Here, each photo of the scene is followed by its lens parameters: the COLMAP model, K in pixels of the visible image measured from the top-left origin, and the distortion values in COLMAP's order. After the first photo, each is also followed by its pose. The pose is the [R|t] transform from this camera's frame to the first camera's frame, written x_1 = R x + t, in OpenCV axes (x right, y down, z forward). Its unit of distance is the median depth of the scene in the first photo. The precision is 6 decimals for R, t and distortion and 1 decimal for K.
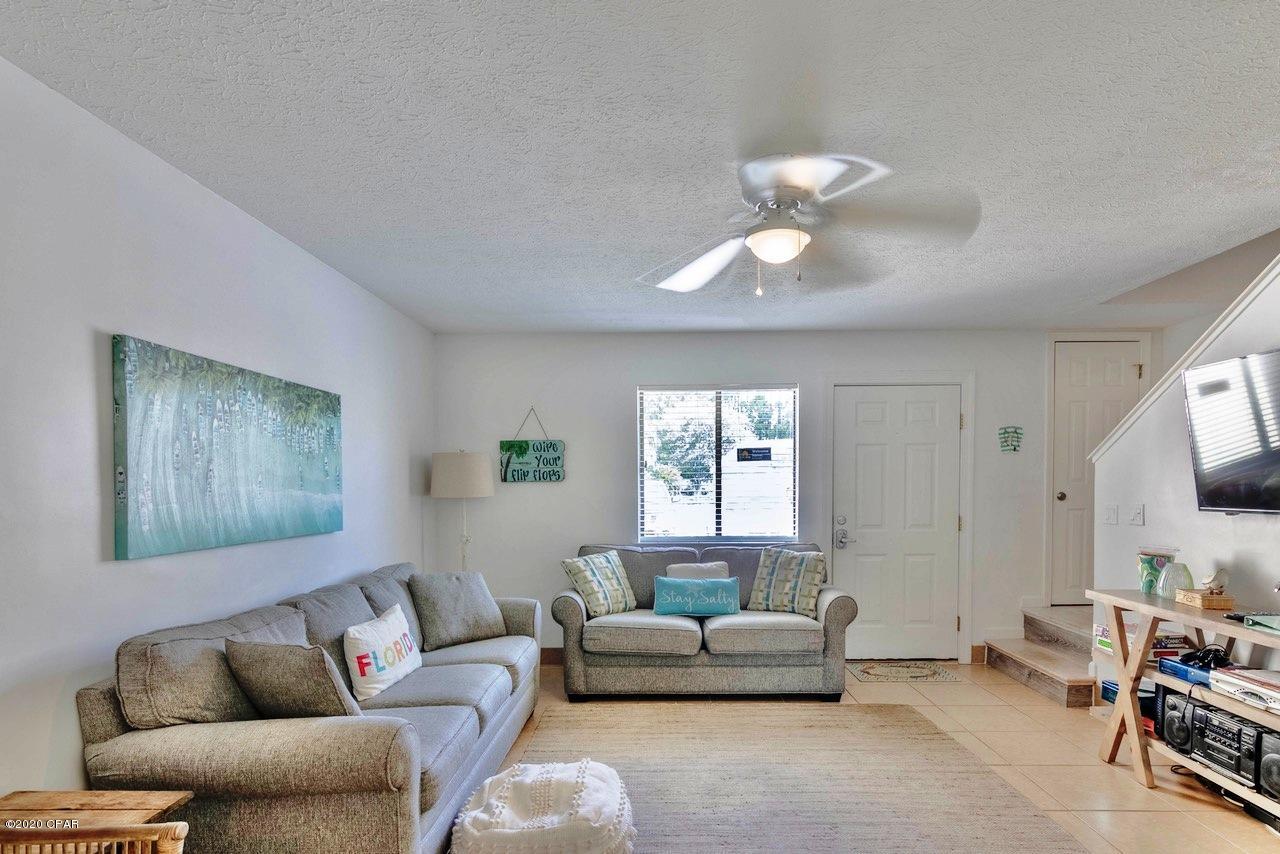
lens RADIAL K [[672.0, 0, 645.2], [0, 672.0, 505.3], [0, 0, 1]] dist [0.001576, 0.000071]
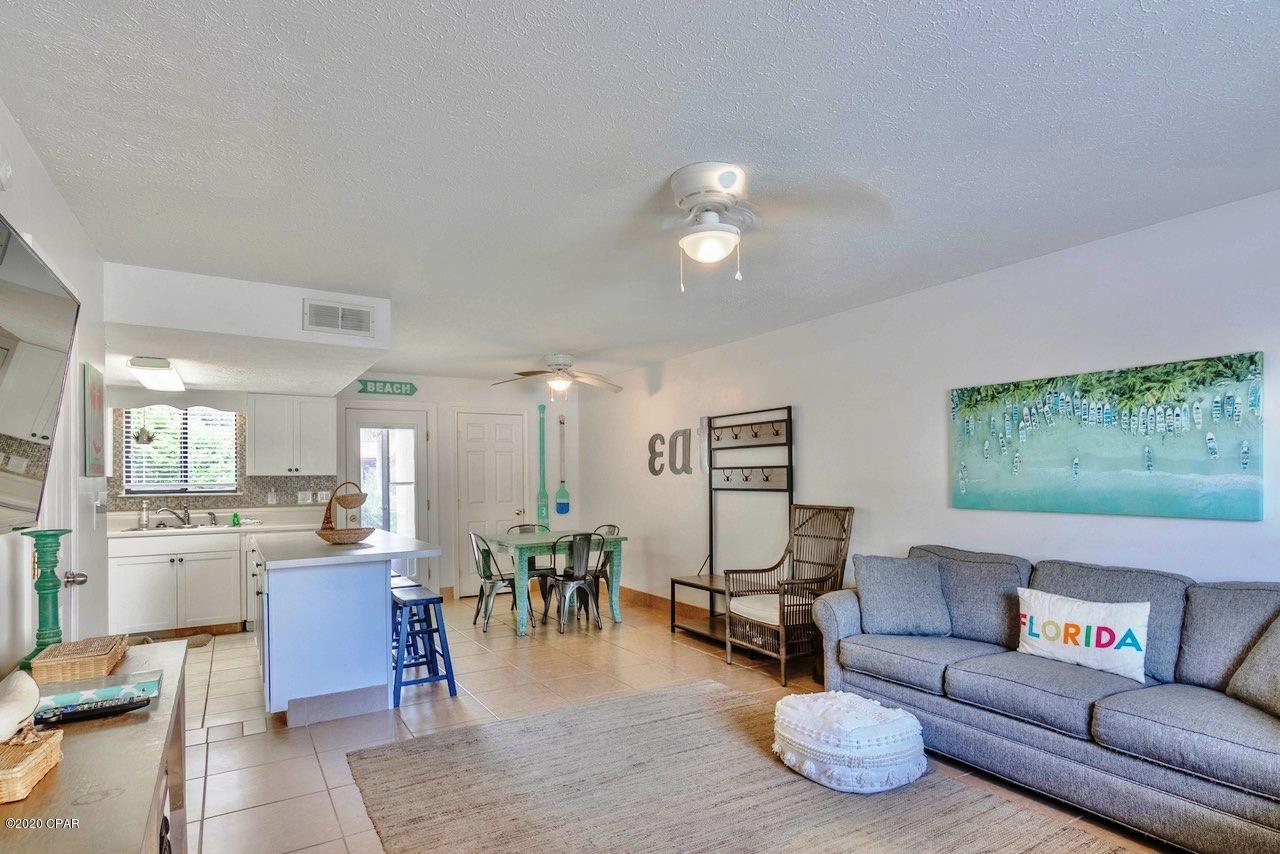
lens RADIAL K [[669.7, 0, 643.1], [0, 669.7, 466.7], [0, 0, 1]] dist [0.003153, -0.000162]
pose [[-0.836329, 0.004812, -0.548207, 0.725862], [-0.003977, 0.999882, 0.014844, -0.043112], [0.548214, 0.014595, -0.836211, 1.537217]]
